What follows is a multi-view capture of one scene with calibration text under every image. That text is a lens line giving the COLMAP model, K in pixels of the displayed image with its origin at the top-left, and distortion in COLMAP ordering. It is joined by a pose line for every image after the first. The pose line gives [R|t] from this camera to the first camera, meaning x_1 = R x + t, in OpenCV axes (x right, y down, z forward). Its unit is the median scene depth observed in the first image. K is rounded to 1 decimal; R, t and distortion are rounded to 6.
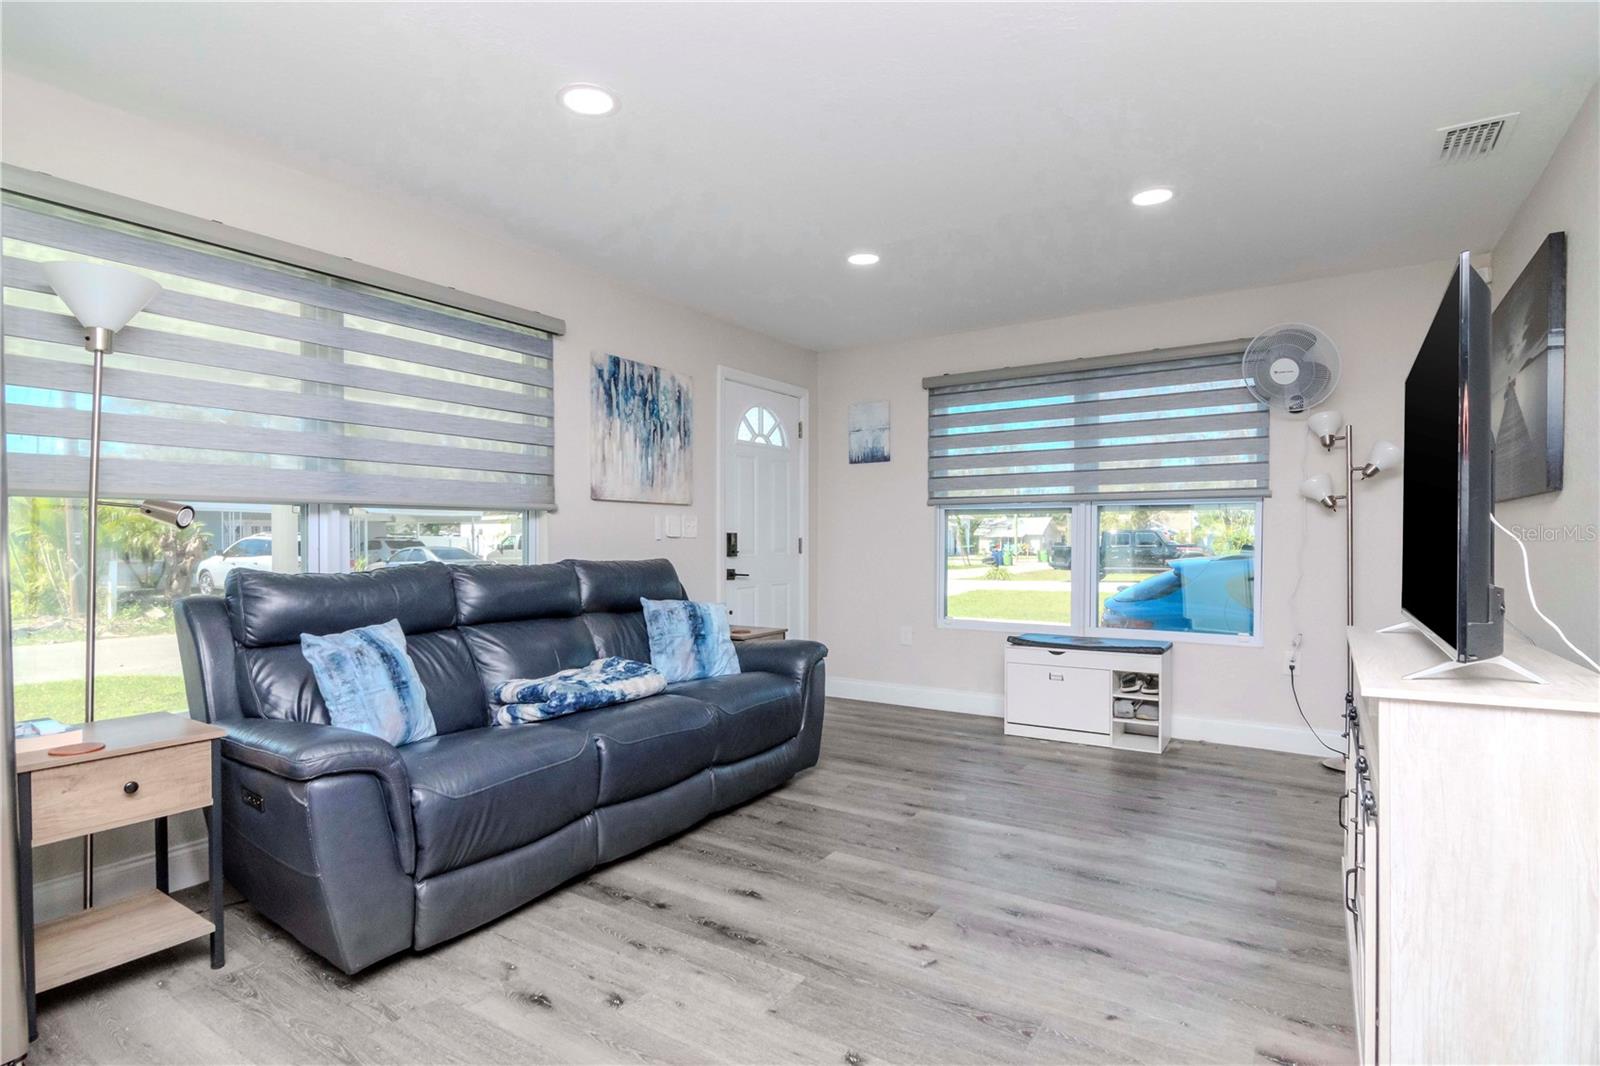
lens RADIAL K [[797.5, 0, 820.8], [0, 797.5, 556.4], [0, 0, 1]] dist [-0.001449, -0.000927]
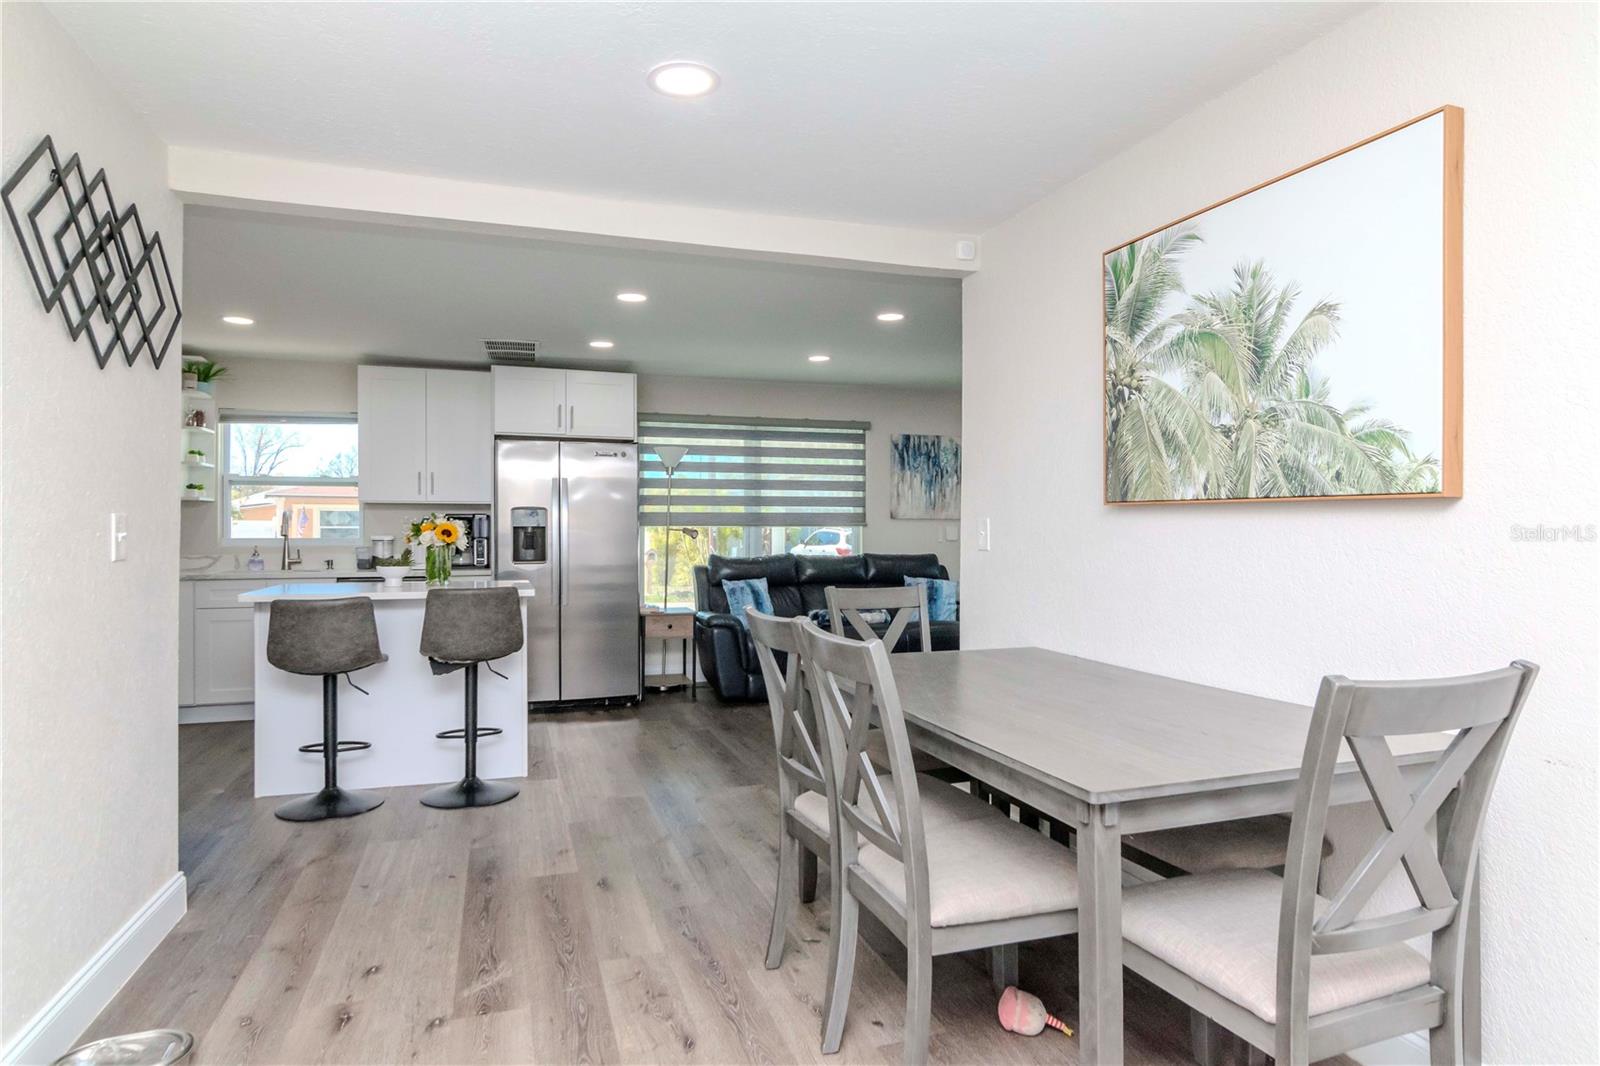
lens RADIAL K [[892.7, 0, 800.0], [0, 892.7, 533.0], [0, 0, 1]] dist [0.000810, -0.000264]
pose [[0.768162, 0.005921, -0.640229, 0.791305], [-0.016653, 0.999804, -0.010734, -0.016256], [0.640039, 0.018907, 0.768109, -0.609159]]
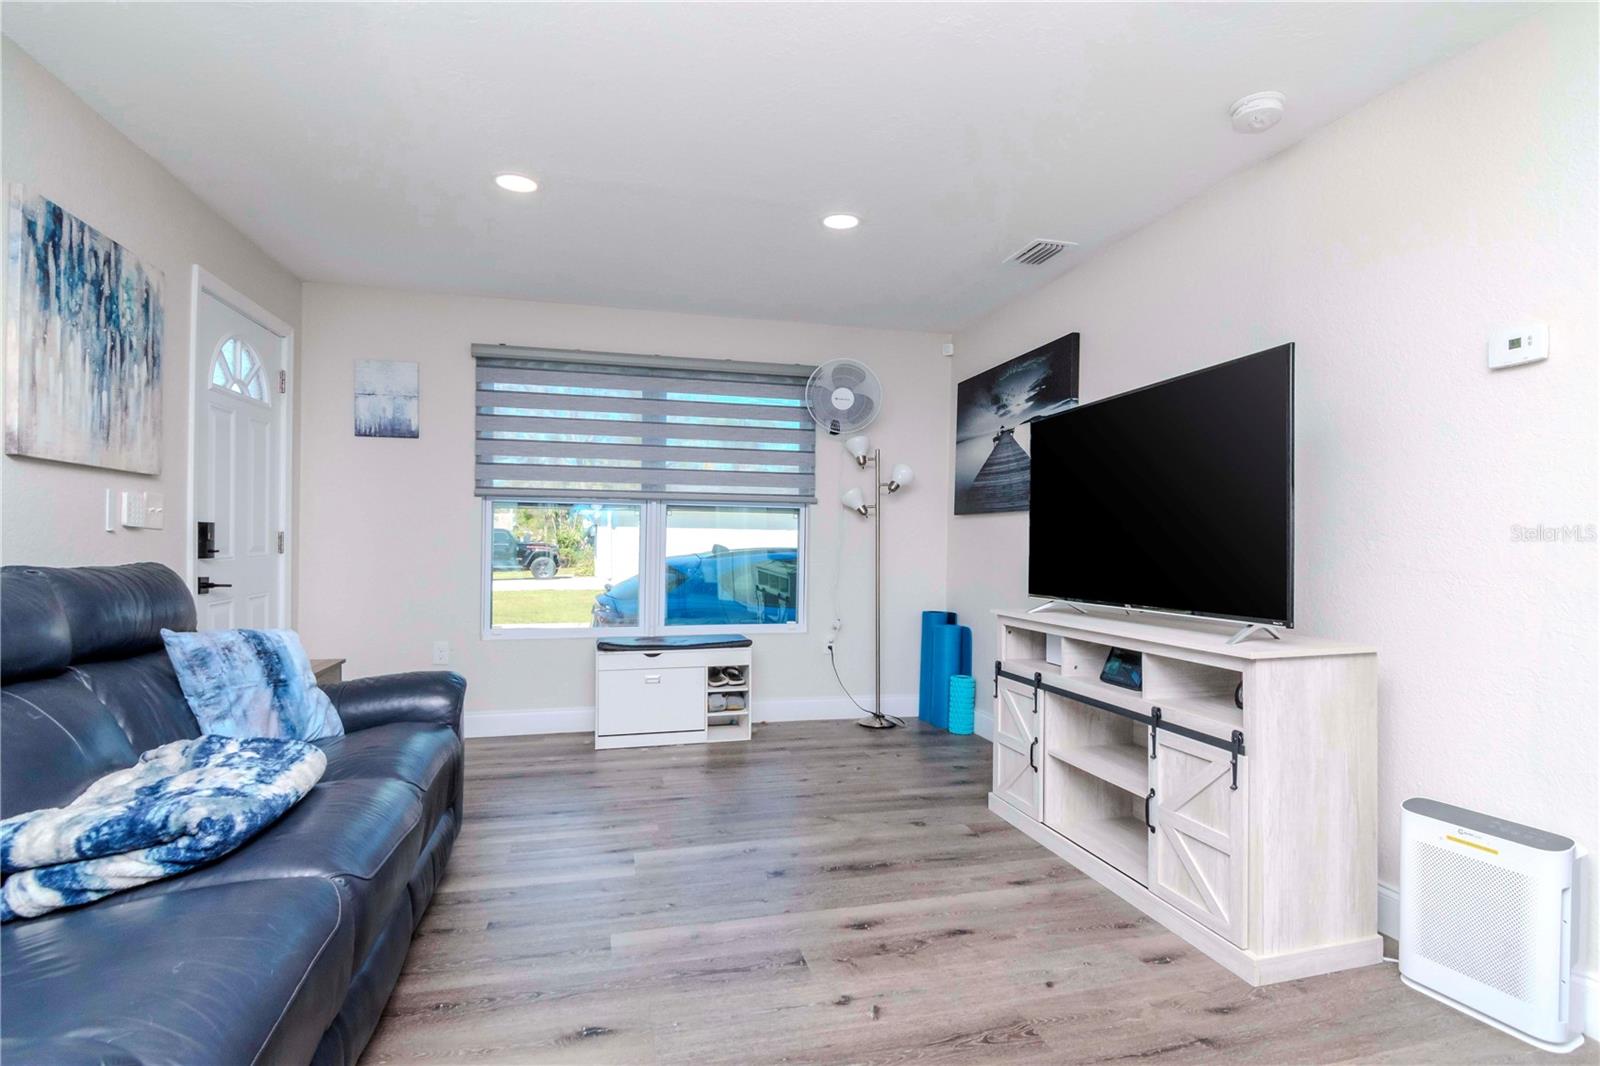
lens RADIAL K [[775.6, 0, 805.1], [0, 775.6, 551.9], [0, 0, 1]] dist [-0.002618, -0.005865]
pose [[0.686059, -0.001900, 0.727544, -0.290088], [0.004142, 0.999991, -0.001294, -0.002418], [-0.727534, 0.003901, 0.686060, 0.243291]]
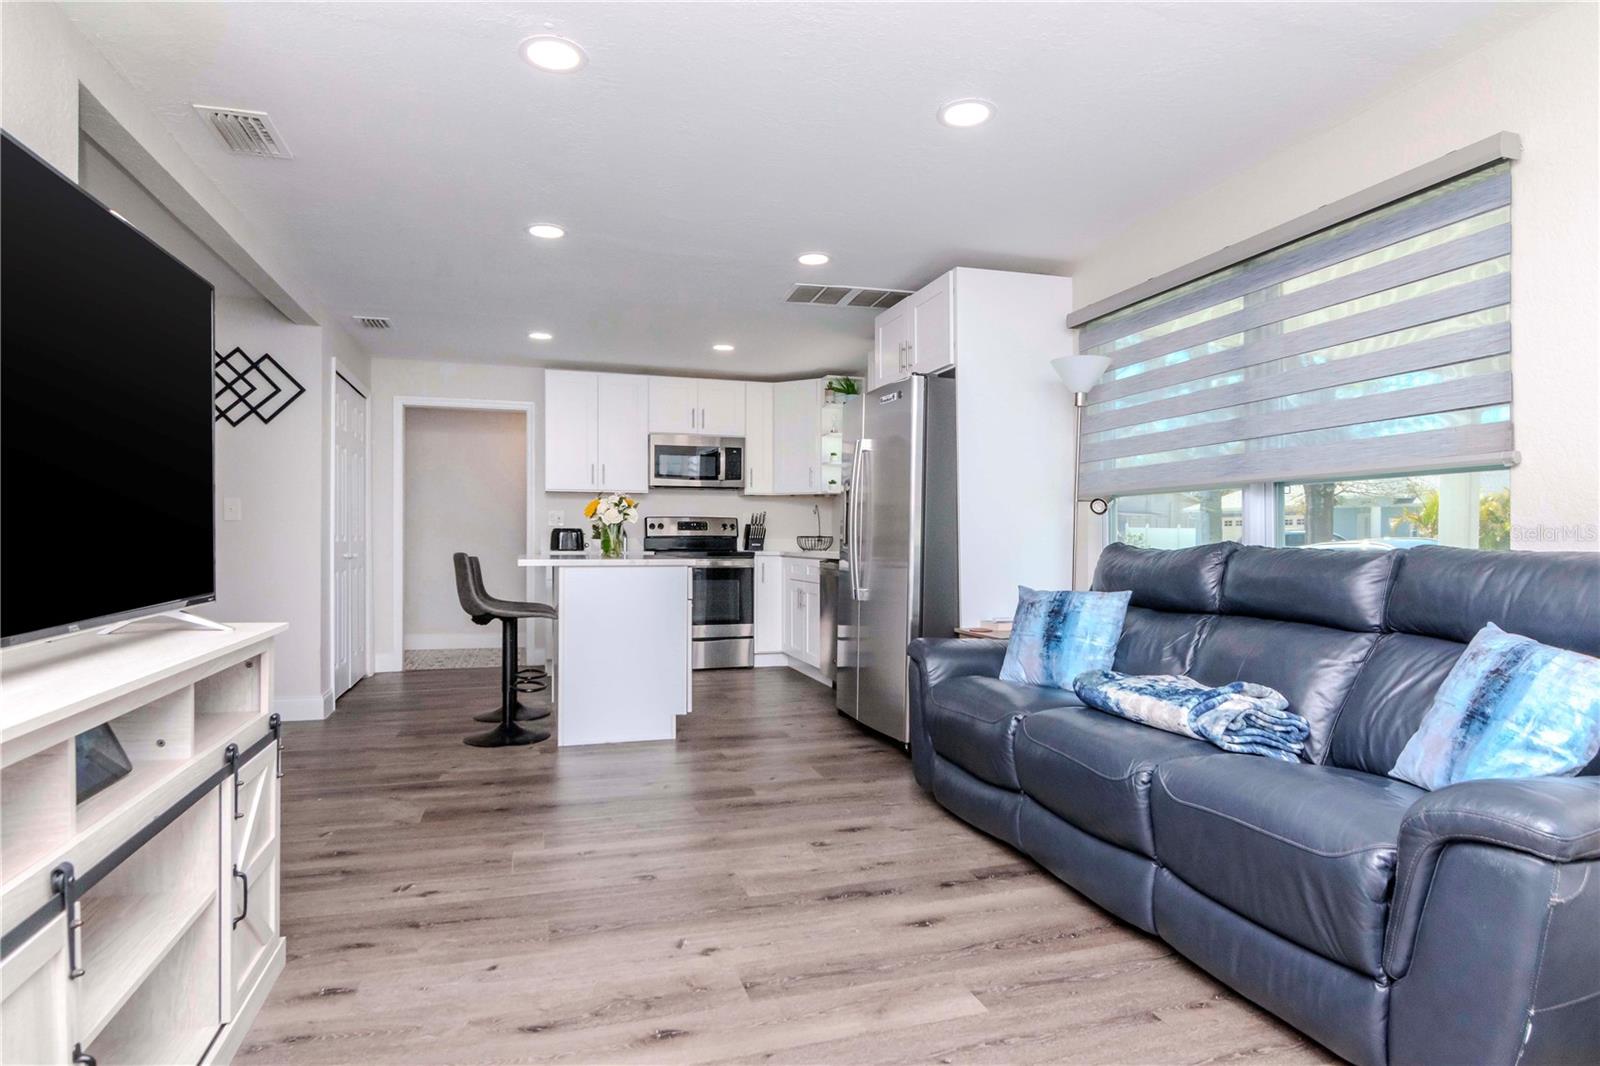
lens RADIAL K [[857.0, 0, 787.9], [0, 857.0, 543.0], [0, 0, 1]] dist [0.000591, -0.009182]
pose [[-0.660537, 0.004969, -0.750777, 0.443250], [-0.016064, 0.999656, 0.020750, -0.002995], [0.750622, 0.025767, -0.660229, 0.942092]]
